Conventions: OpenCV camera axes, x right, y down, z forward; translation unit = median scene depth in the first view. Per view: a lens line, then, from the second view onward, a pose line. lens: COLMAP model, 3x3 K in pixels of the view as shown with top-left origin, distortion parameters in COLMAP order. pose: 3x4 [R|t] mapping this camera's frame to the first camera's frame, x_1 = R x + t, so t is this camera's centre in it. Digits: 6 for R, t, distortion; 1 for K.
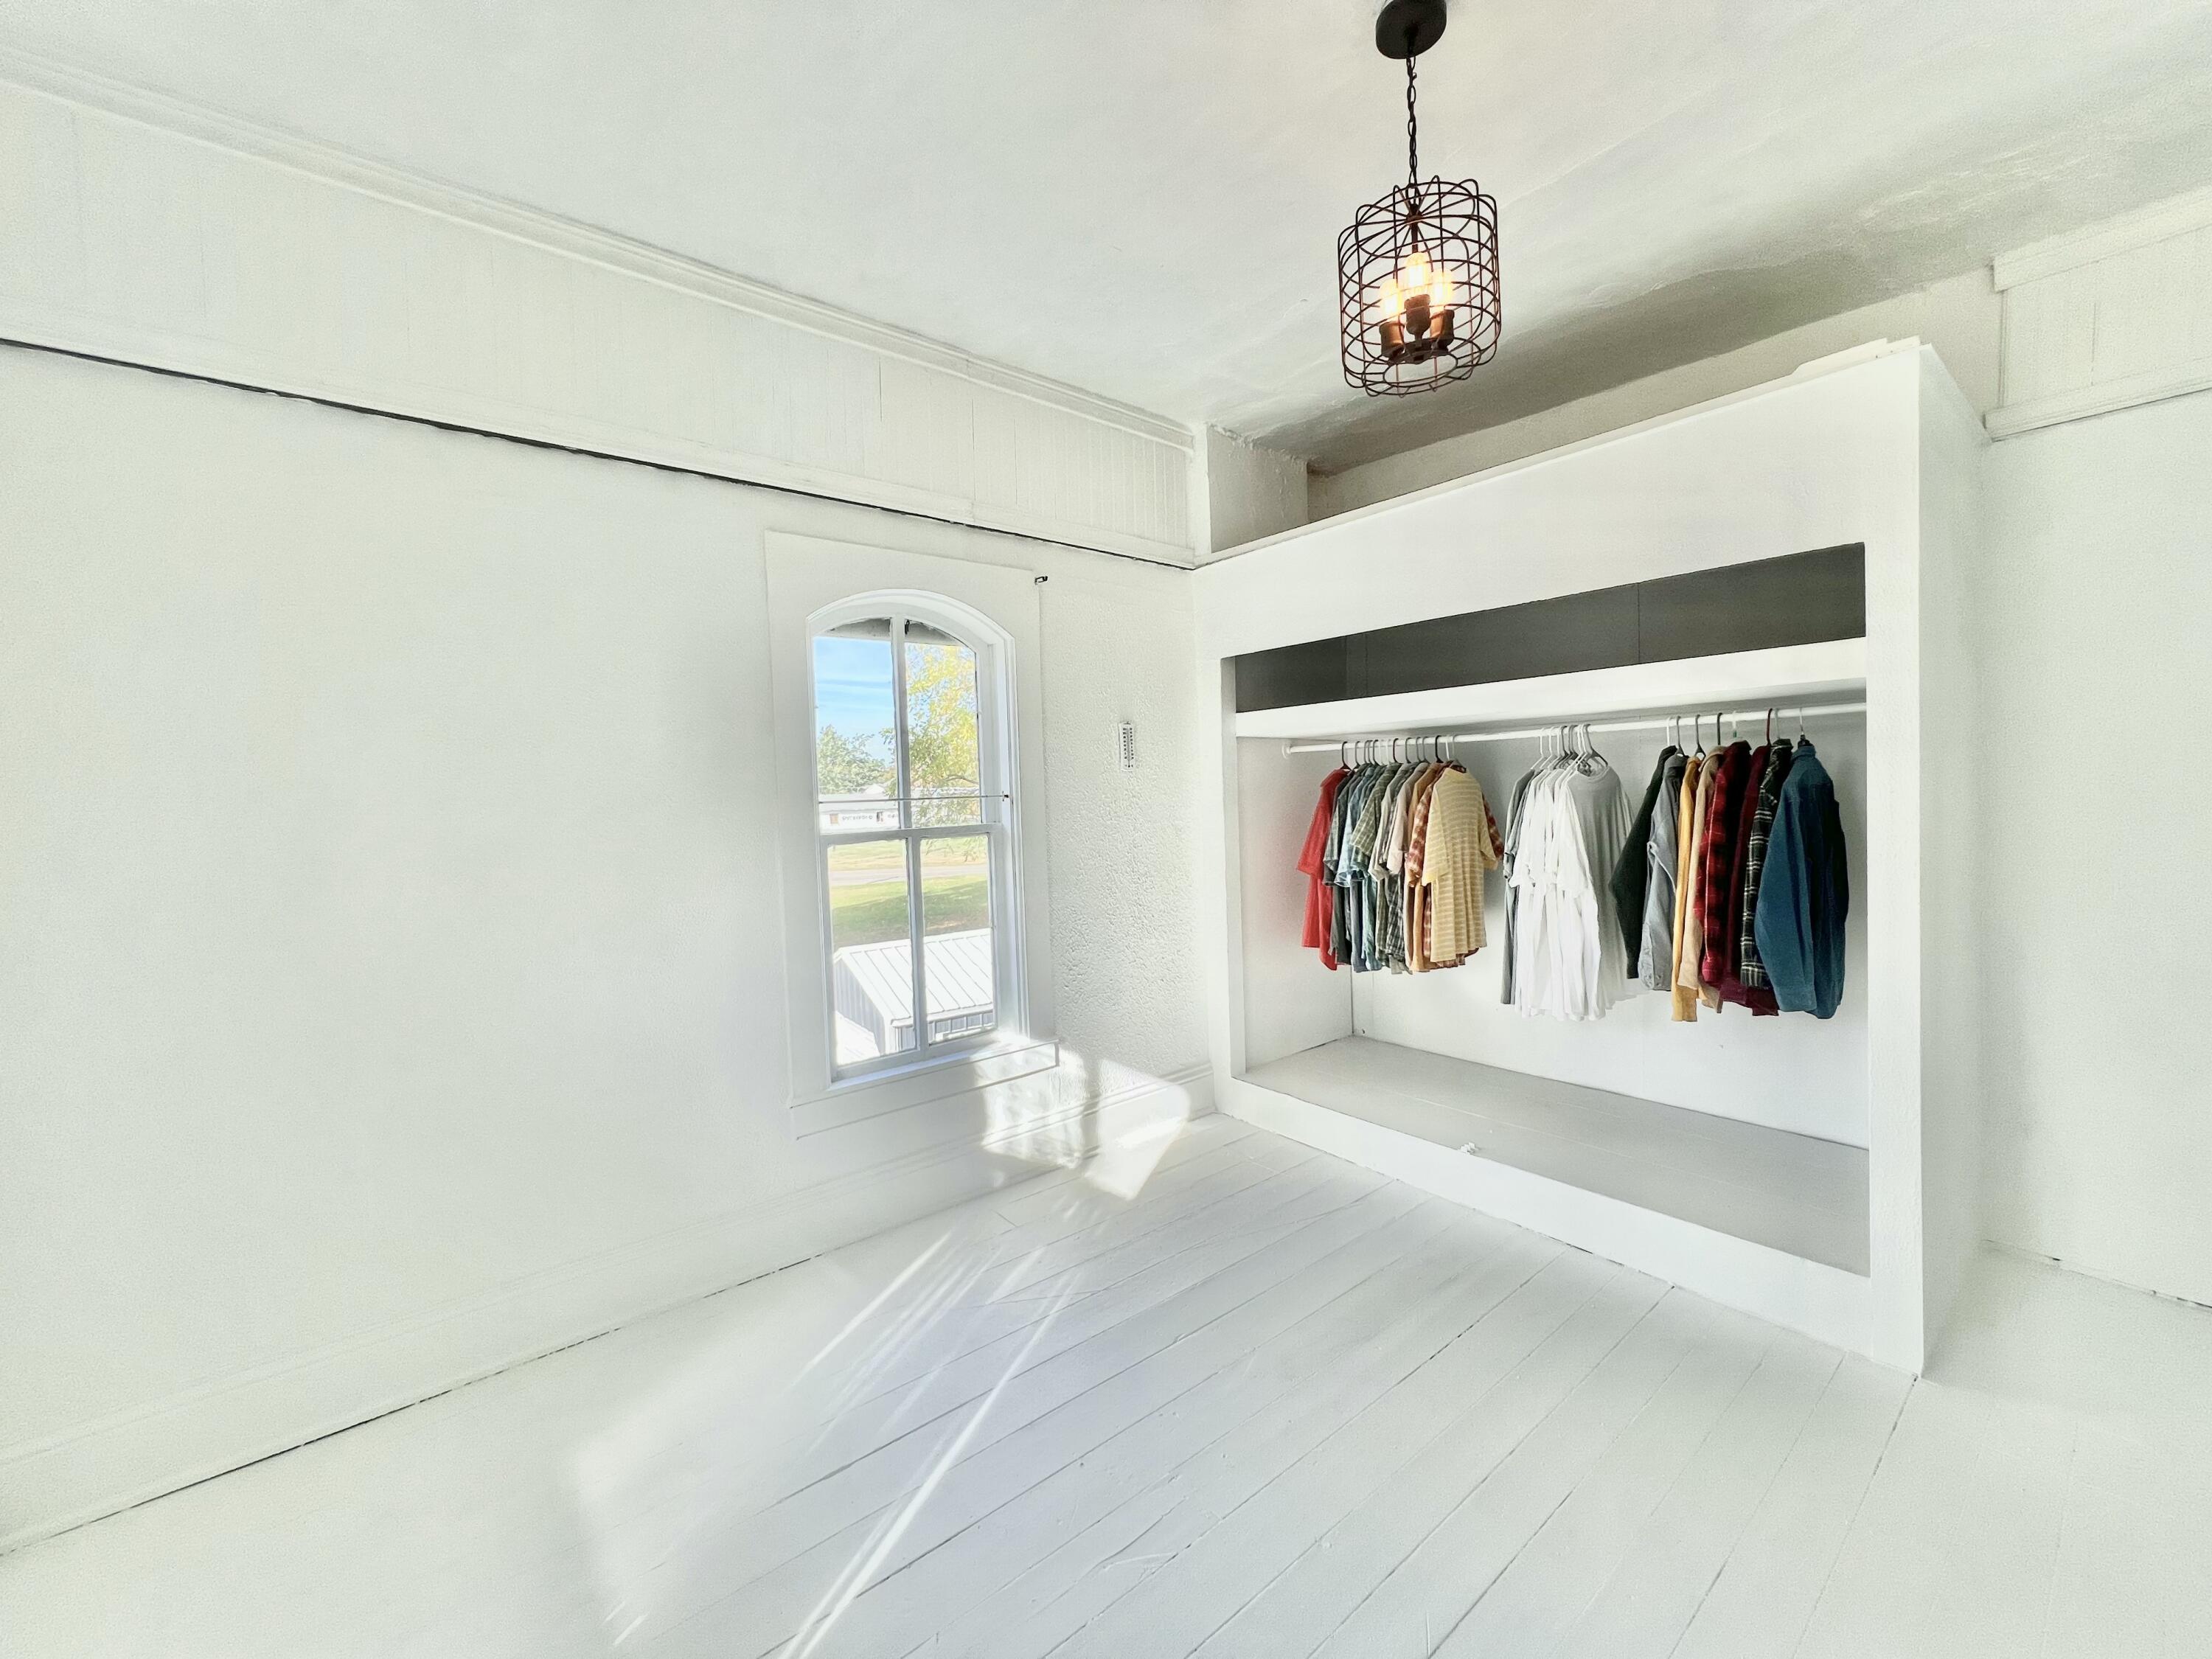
lens RADIAL K [[884.7, 0, 1109.2], [0, 884.7, 822.8], [0, 0, 1]] dist [-0.003805, 0.001738]
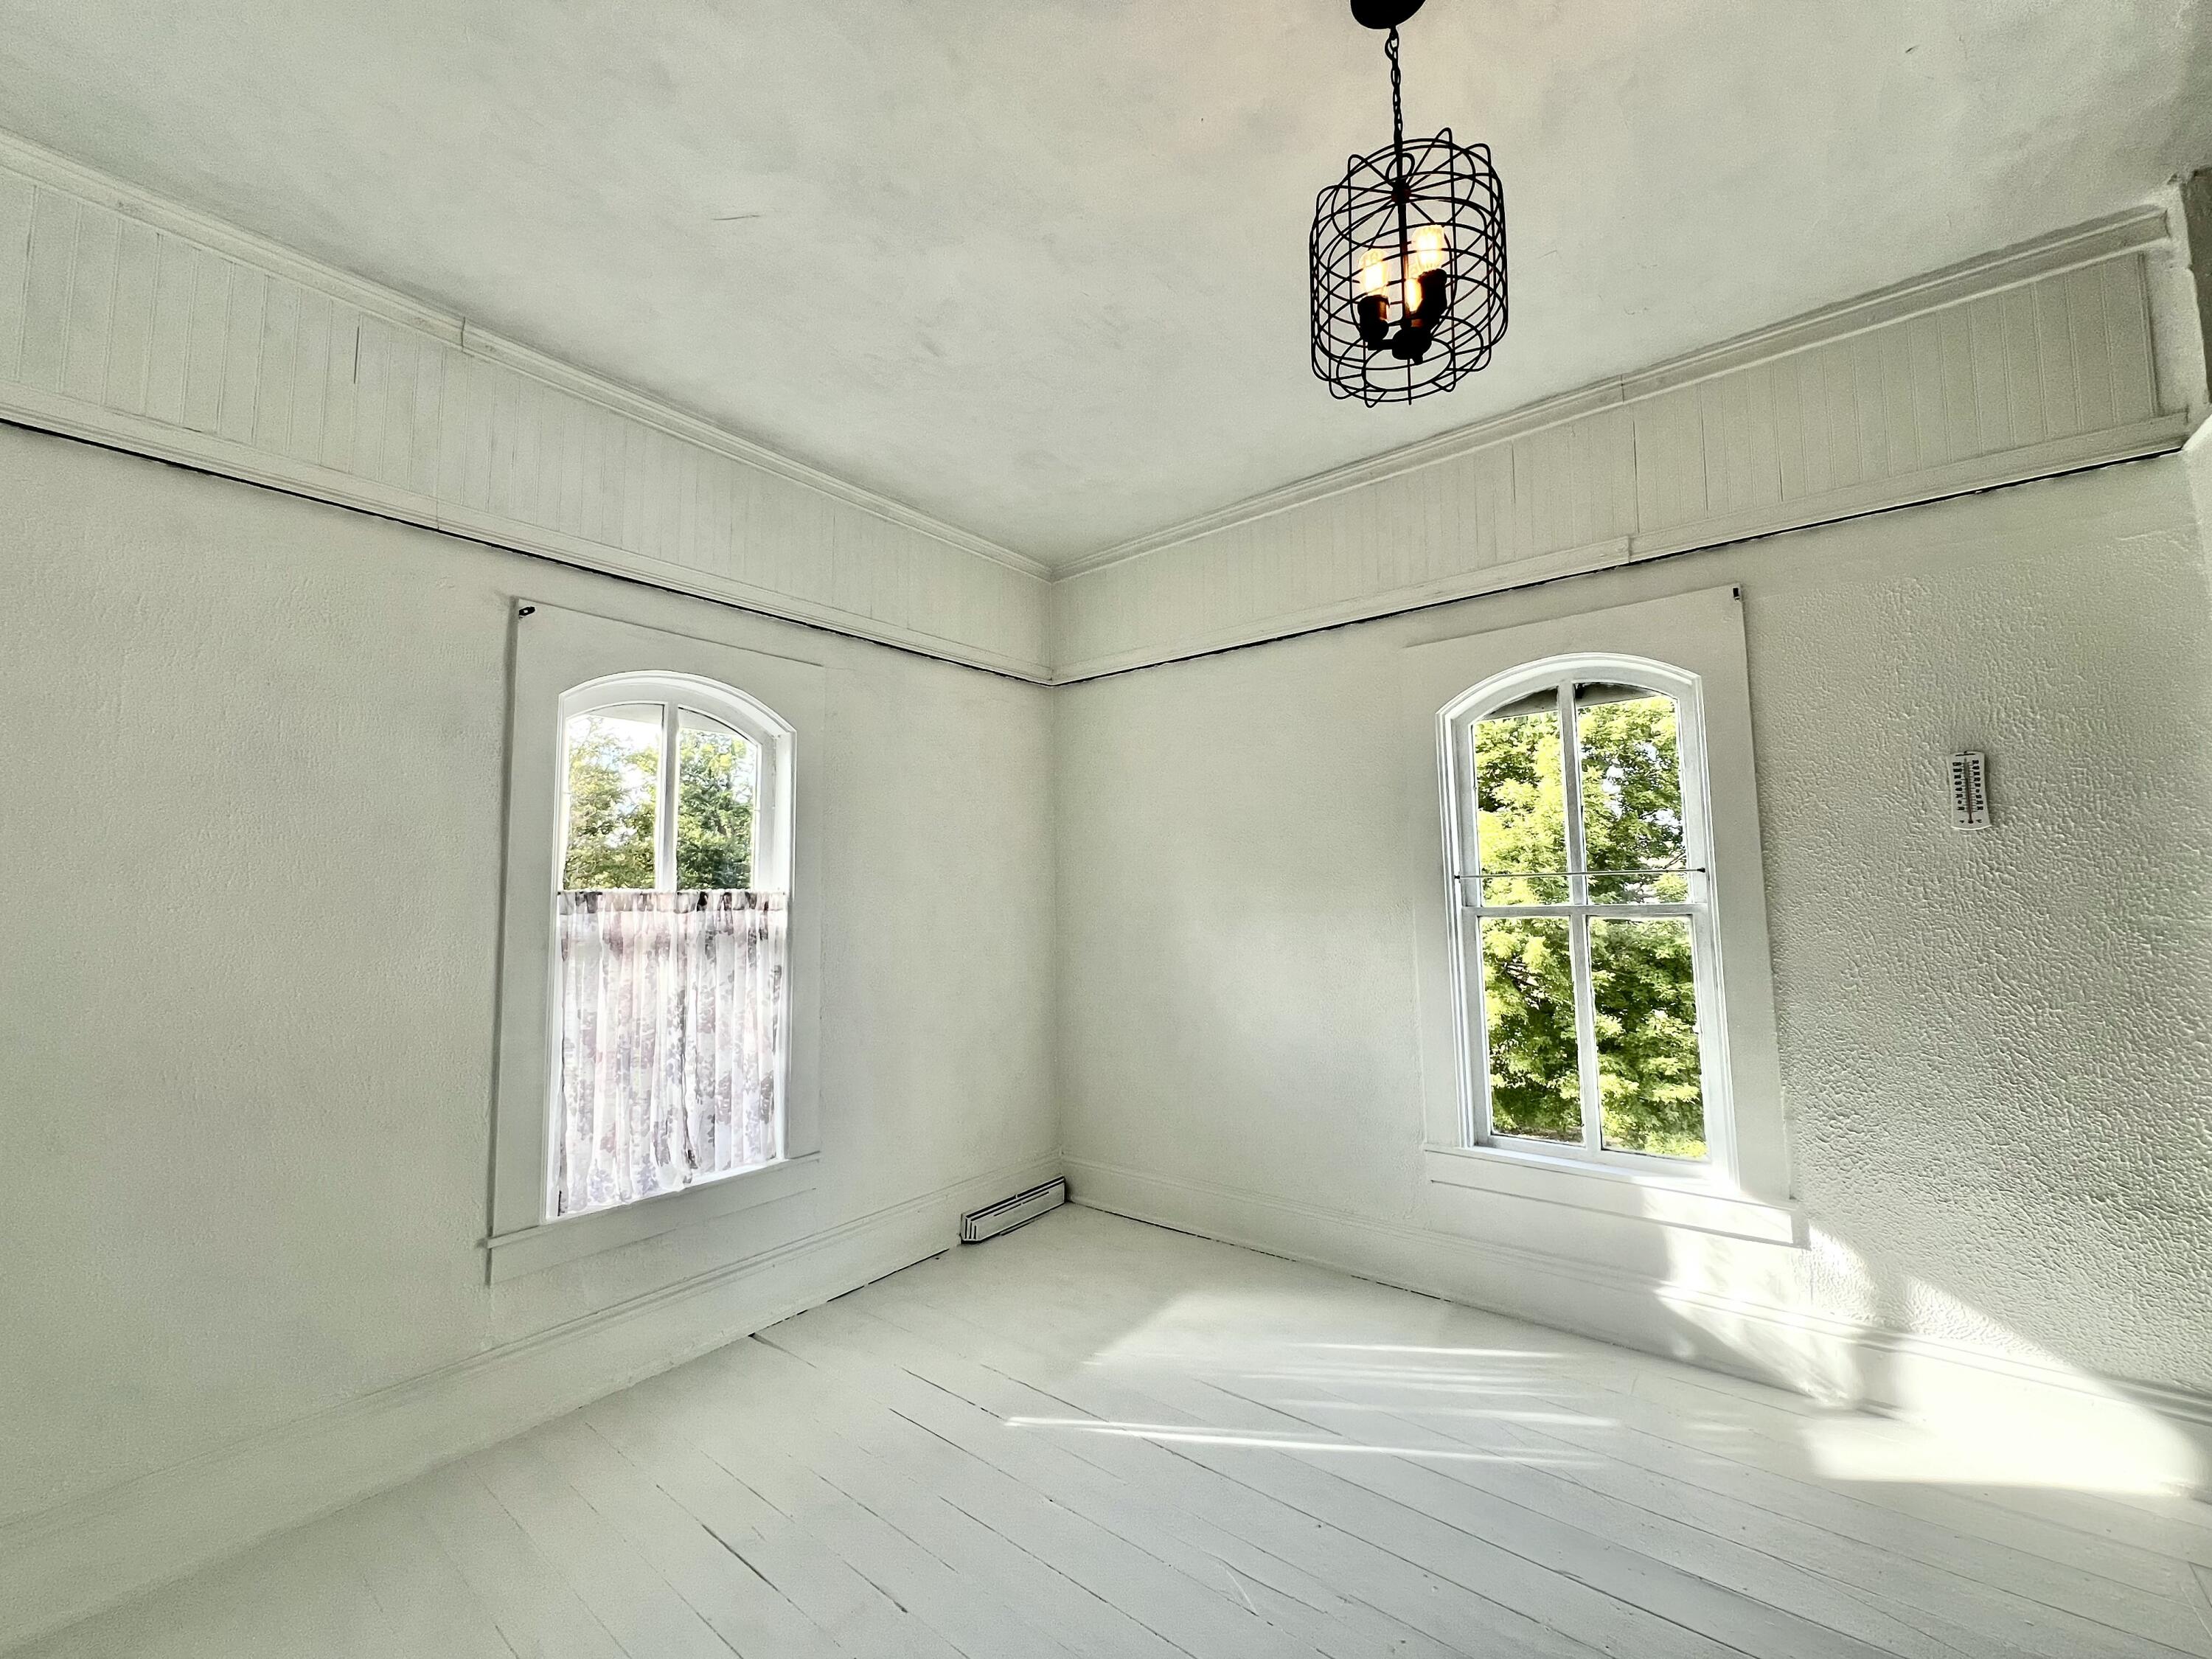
lens RADIAL K [[879.8, 0, 1108.0], [0, 879.8, 831.2], [0, 0, 1]] dist [-0.001405, 0.000020]
pose [[0.213934, -0.042461, -0.975925, 0.556511], [-0.022935, 0.998561, -0.048473, -0.015072], [0.976579, 0.032753, 0.212652, 0.304188]]
